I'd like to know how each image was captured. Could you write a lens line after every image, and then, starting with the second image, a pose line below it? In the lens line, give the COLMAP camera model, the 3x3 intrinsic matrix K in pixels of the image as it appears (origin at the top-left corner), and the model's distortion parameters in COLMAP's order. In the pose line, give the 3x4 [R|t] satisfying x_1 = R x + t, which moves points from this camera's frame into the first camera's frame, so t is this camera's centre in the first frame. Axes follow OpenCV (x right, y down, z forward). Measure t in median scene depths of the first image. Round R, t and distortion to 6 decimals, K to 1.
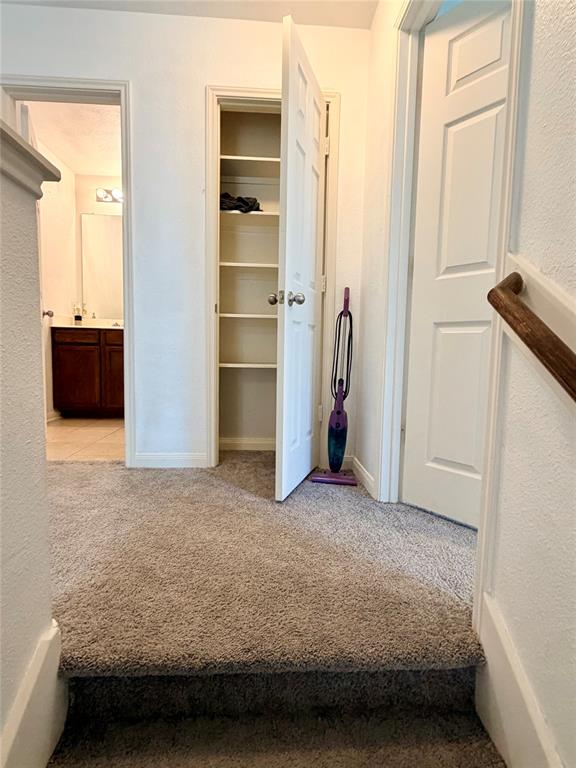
lens RADIAL K [[394.7, 0, 287.9], [0, 394.7, 381.8], [0, 0, 1]] dist [0.001756, 0.000086]
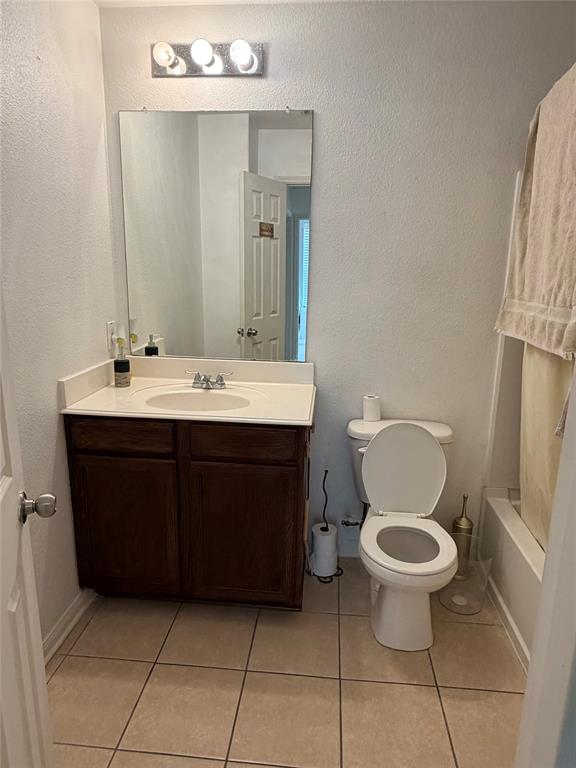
lens RADIAL K [[490.1, 0, 288.0], [0, 490.1, 384.0], [0, 0, 1]] dist [-0.002646, -0.000545]
pose [[0.988183, 0.031630, -0.149982, -0.263122], [-0.009731, 0.989449, 0.144554, -0.219288], [0.152971, -0.141387, 0.978064, 0.486664]]
